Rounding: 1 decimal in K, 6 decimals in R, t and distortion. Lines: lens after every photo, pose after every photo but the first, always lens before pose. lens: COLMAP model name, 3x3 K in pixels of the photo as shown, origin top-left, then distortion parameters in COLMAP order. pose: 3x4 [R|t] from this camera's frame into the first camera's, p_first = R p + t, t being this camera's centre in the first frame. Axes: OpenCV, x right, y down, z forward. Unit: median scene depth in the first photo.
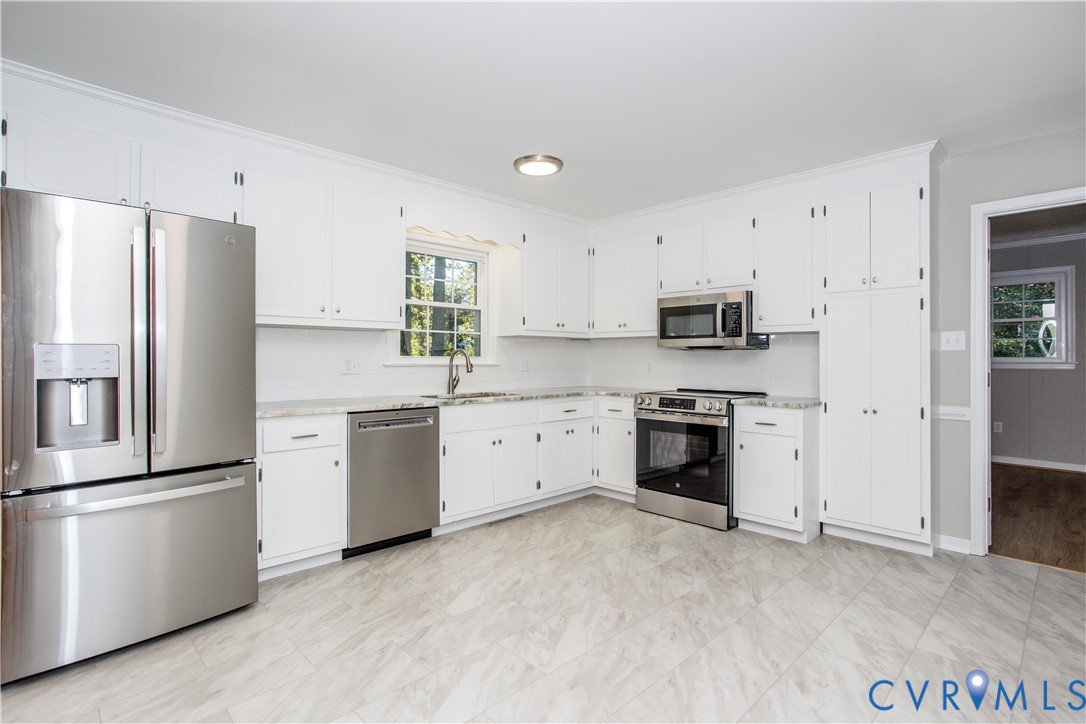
lens RADIAL K [[527.0, 0, 537.9], [0, 527.0, 360.2], [0, 0, 1]] dist [-0.055945, 0.032574]
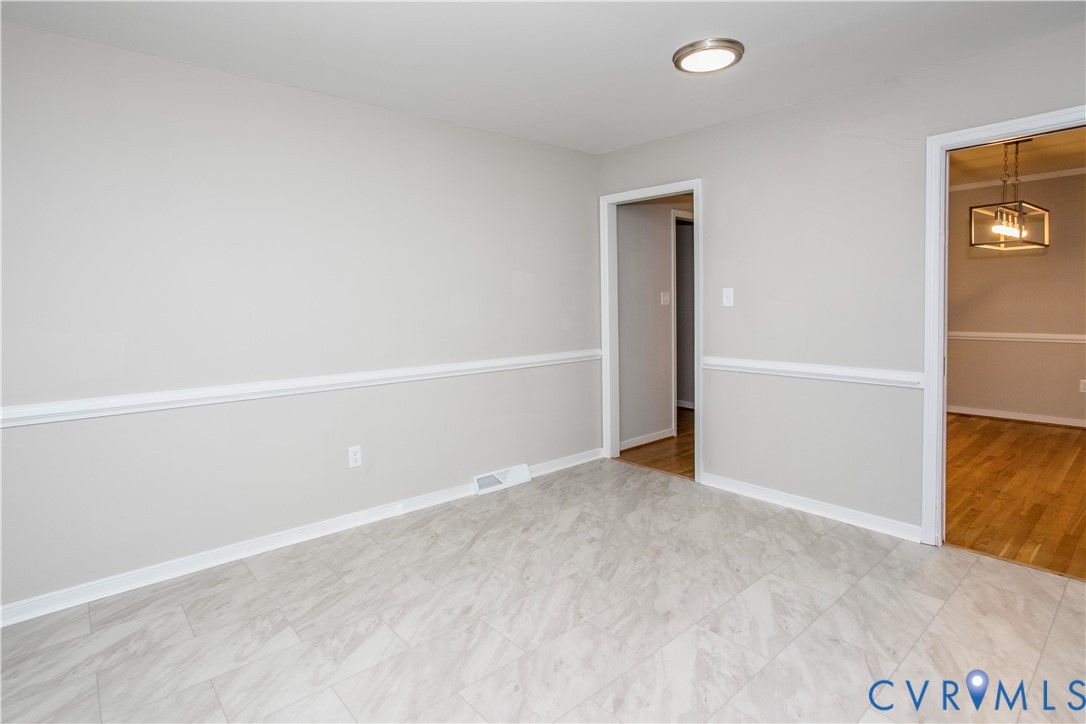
lens RADIAL K [[564.7, 0, 540.8], [0, 564.7, 312.3], [0, 0, 1]] dist [-0.002889, 0.001288]
pose [[-0.999546, 0.013091, 0.027137, 0.186984], [0.013899, 0.999459, 0.029808, -0.039618], [-0.026732, 0.030172, -0.999187, 1.368416]]
